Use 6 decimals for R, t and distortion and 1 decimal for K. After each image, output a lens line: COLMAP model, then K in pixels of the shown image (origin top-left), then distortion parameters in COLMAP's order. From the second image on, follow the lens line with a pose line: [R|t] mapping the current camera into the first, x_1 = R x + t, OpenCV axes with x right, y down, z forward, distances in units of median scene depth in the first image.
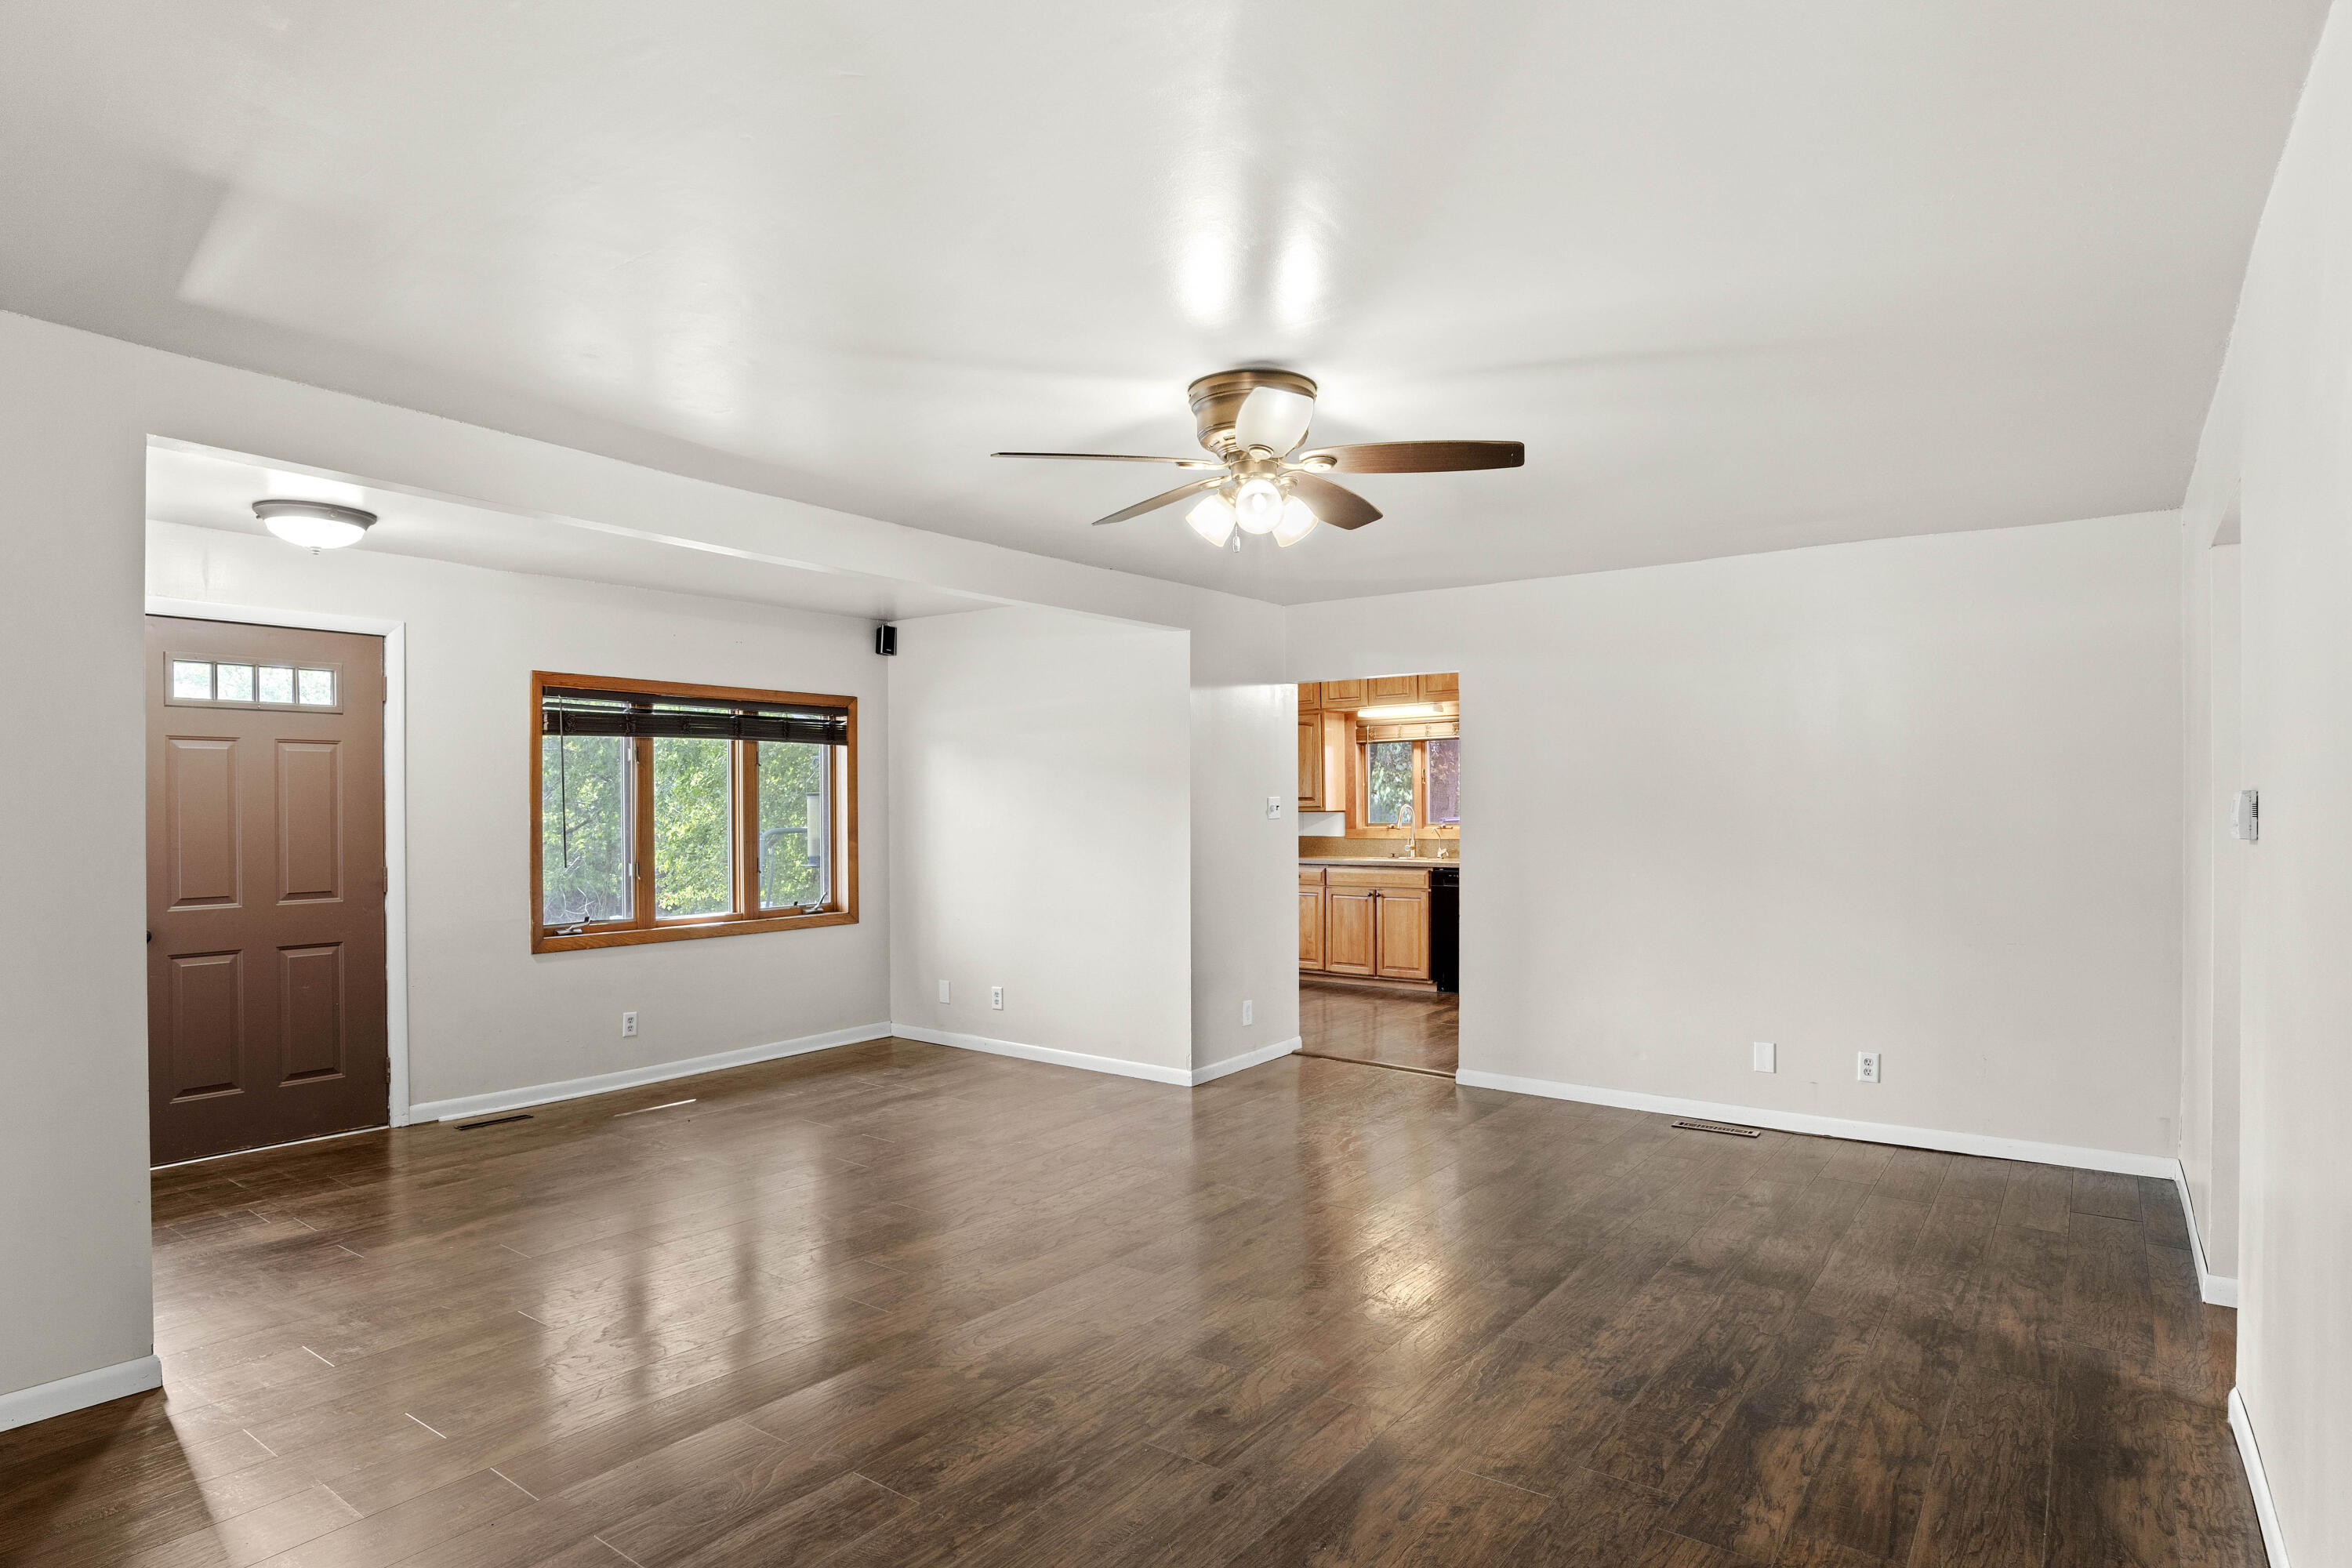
lens RADIAL K [[1289.2, 0, 1176.1], [0, 1289.2, 813.0], [0, 0, 1]] dist [-0.033636, 0.000161]
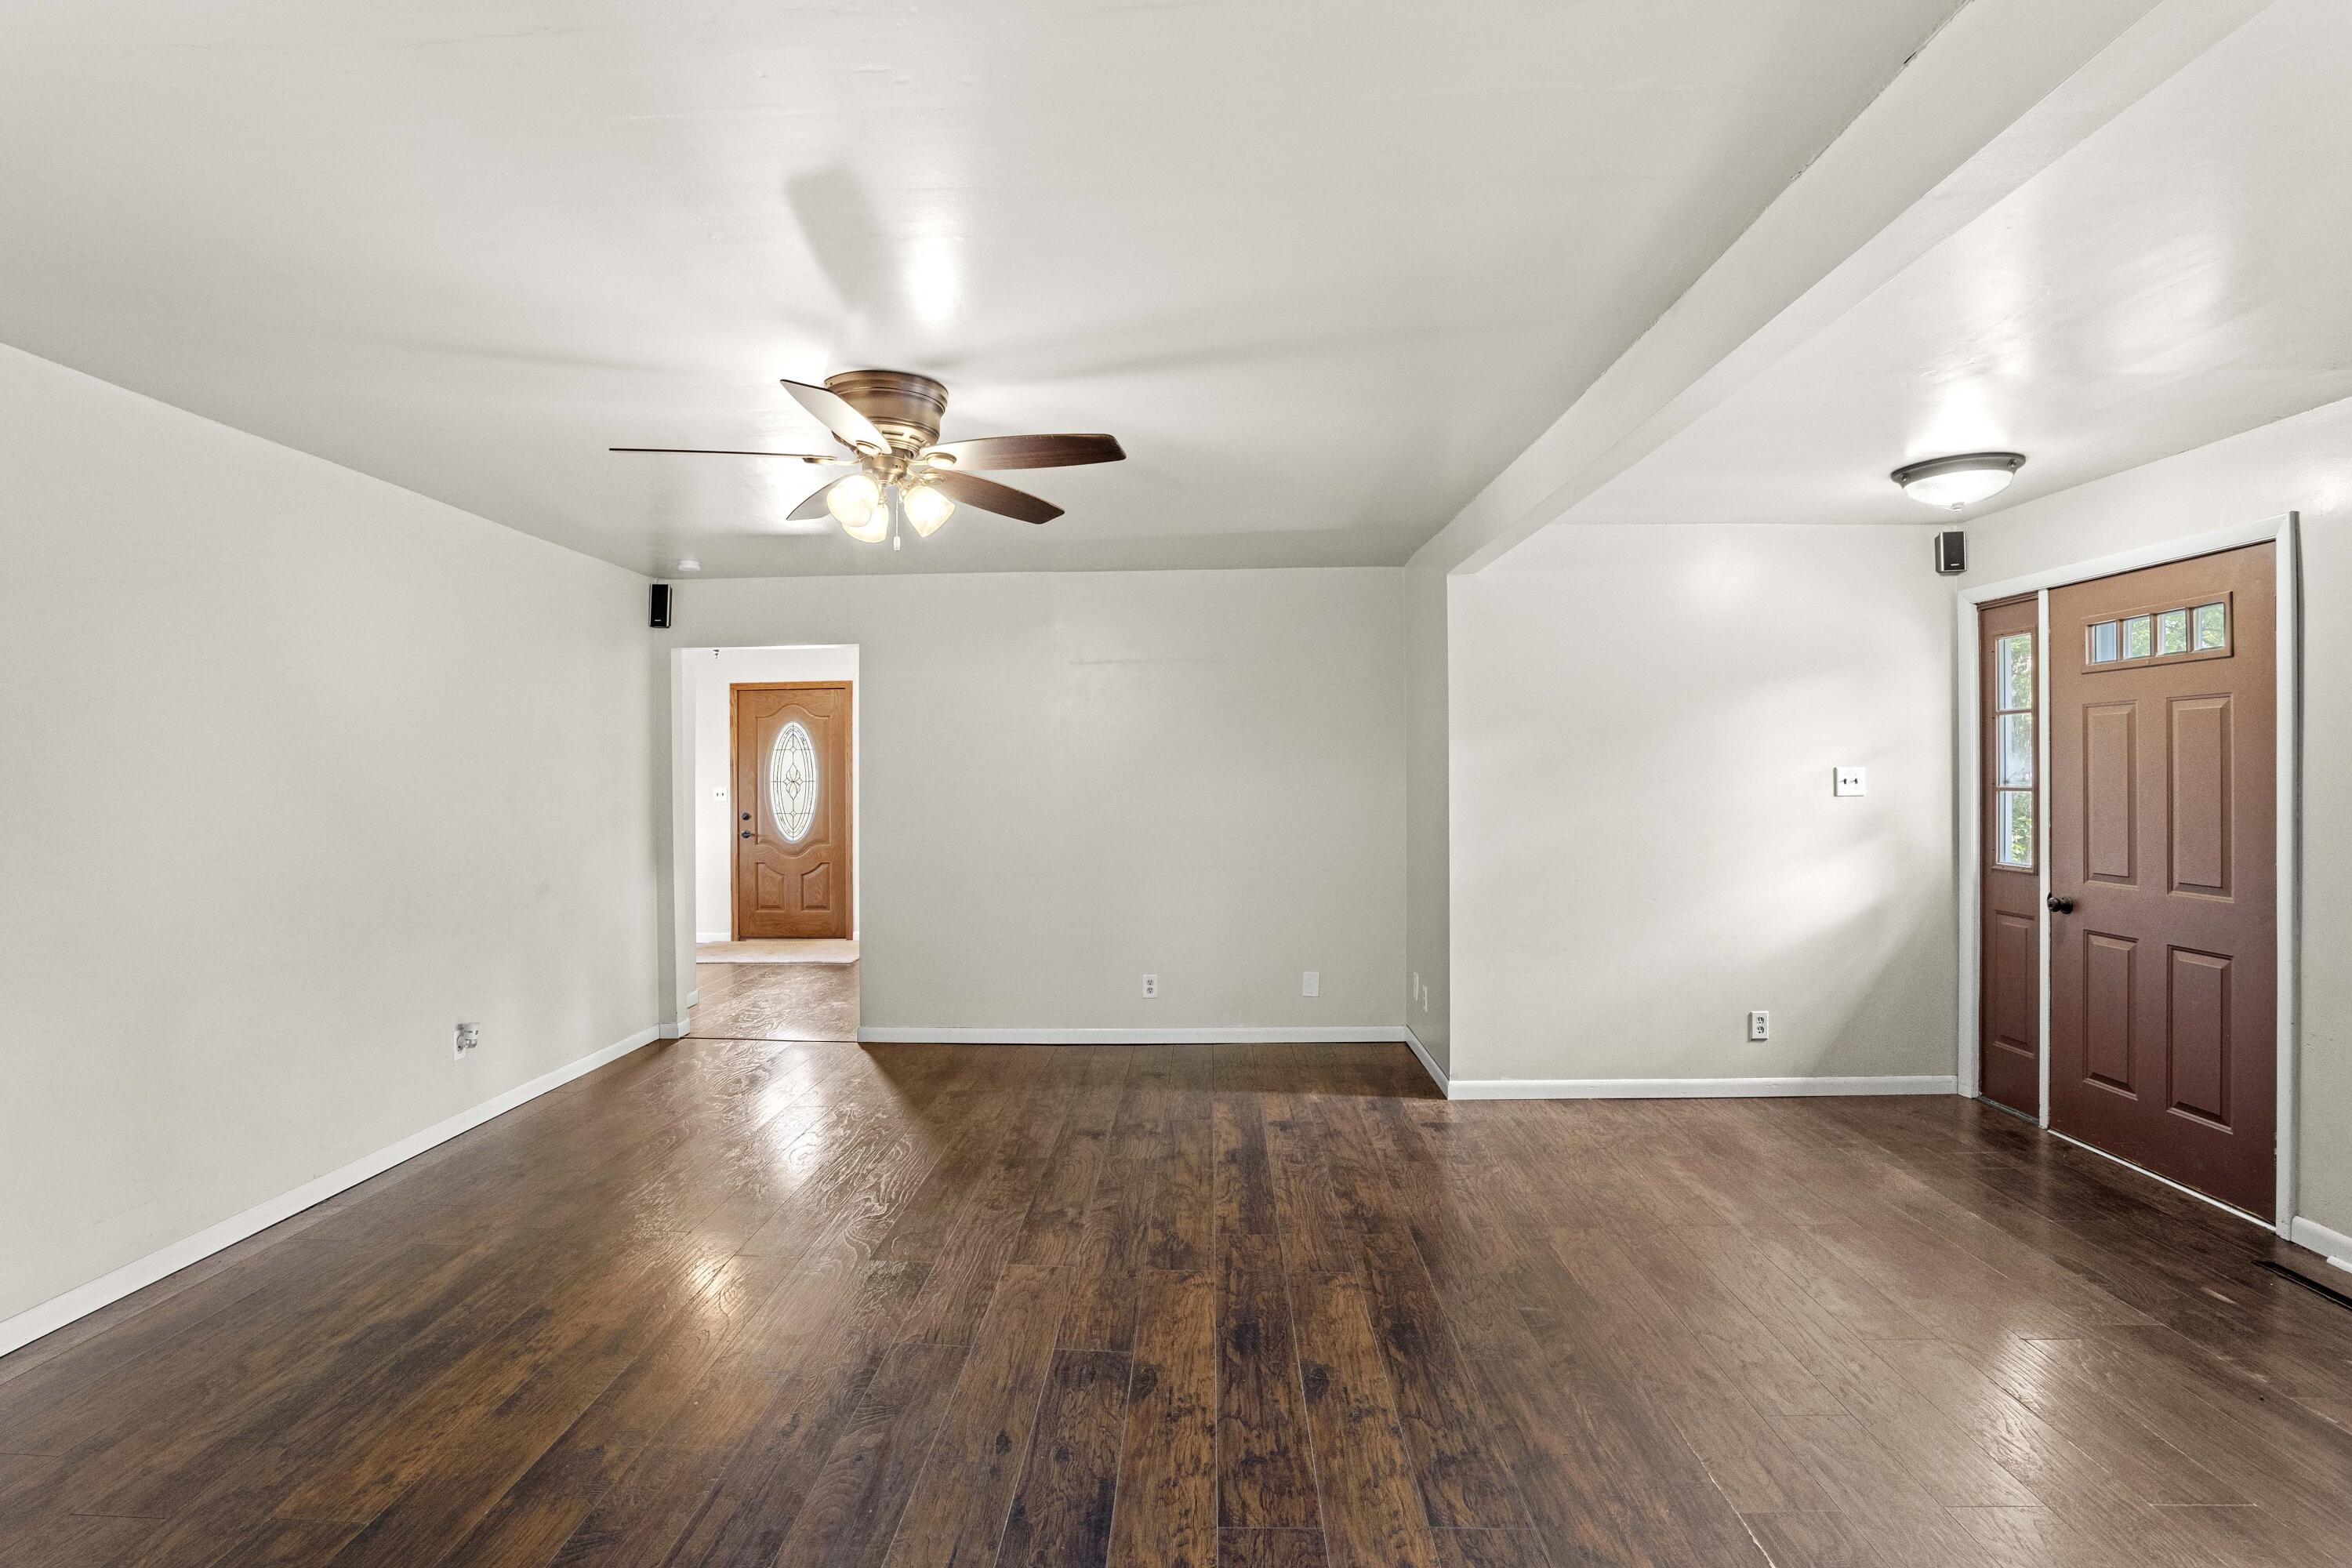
lens RADIAL K [[1121.7, 0, 1176.0], [0, 1121.7, 784.0], [0, 0, 1]] dist [0.000454, 0.000528]
pose [[-0.824021, 0.017212, -0.566298, 0.203252], [0.008597, 0.999803, 0.017877, -0.016011], [0.566494, 0.009863, -0.824007, 1.003387]]
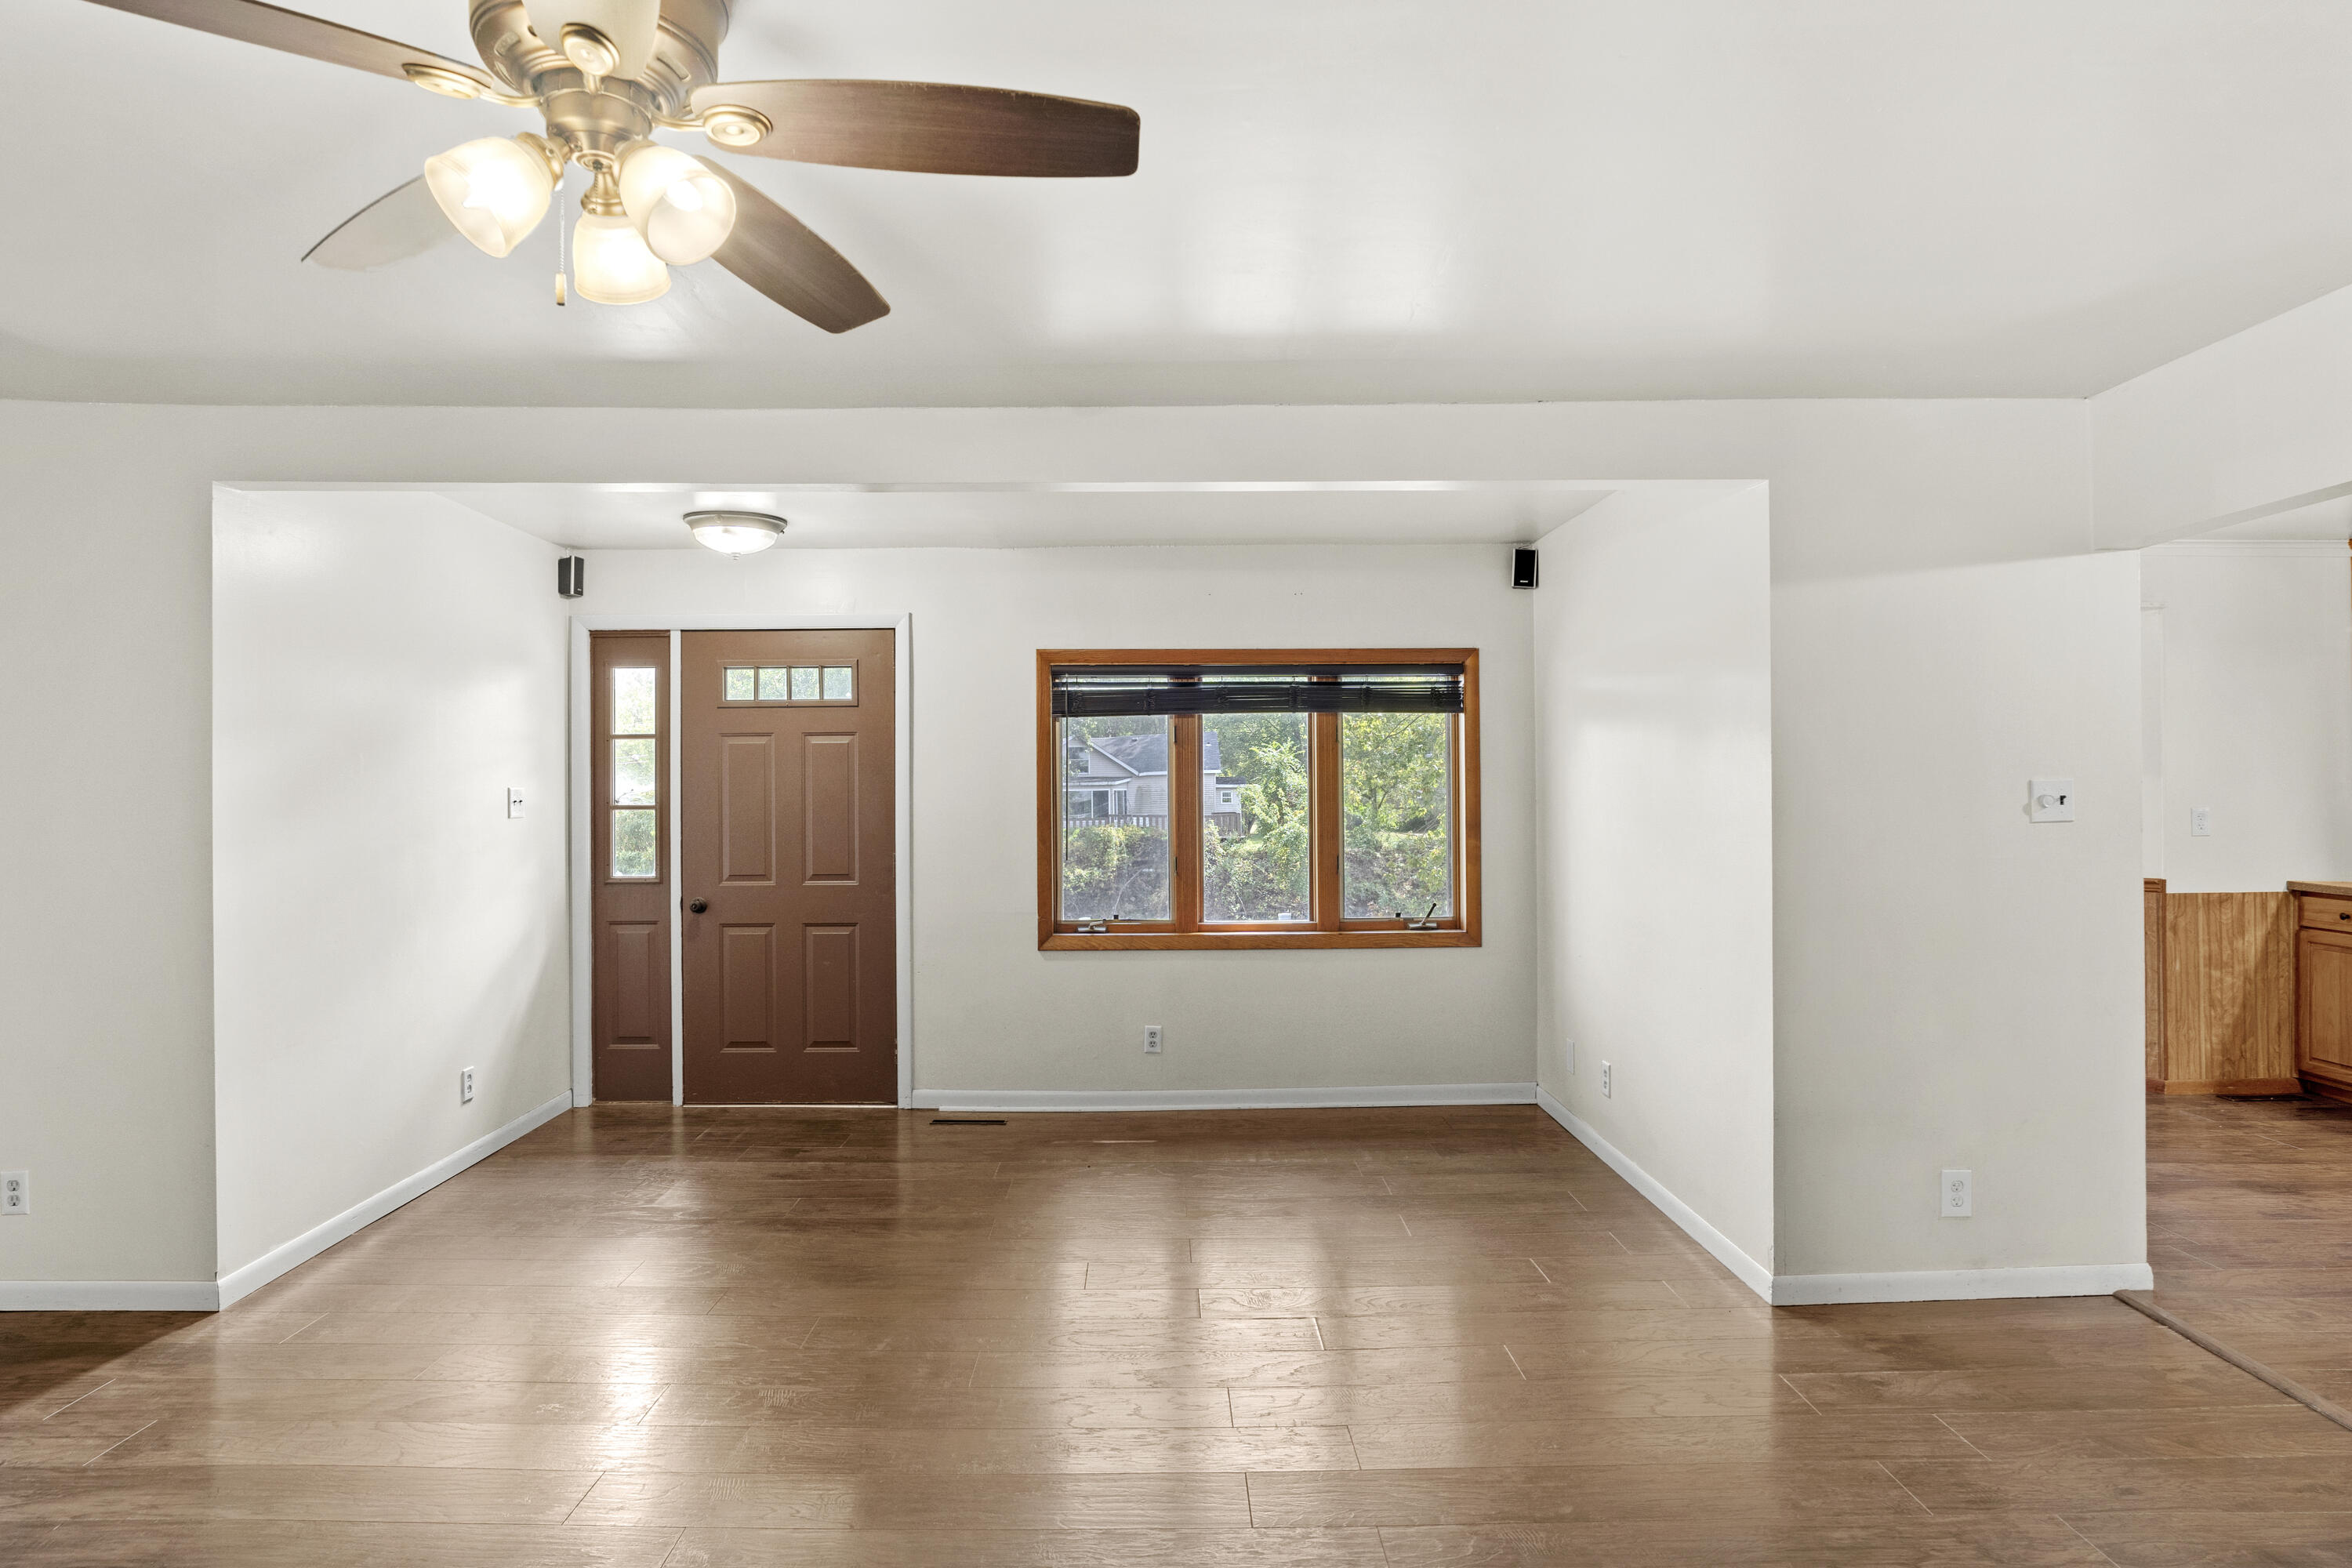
lens RADIAL K [[1291.0, 0, 1176.0], [0, 1291.0, 784.0], [0, 0, 1]] dist [-0.028799, 0.000482]
pose [[0.600744, -0.002270, -0.799438, 0.299076], [-0.000858, 0.999994, -0.003484, -0.008730], [0.799441, 0.002779, 0.600738, 0.476223]]
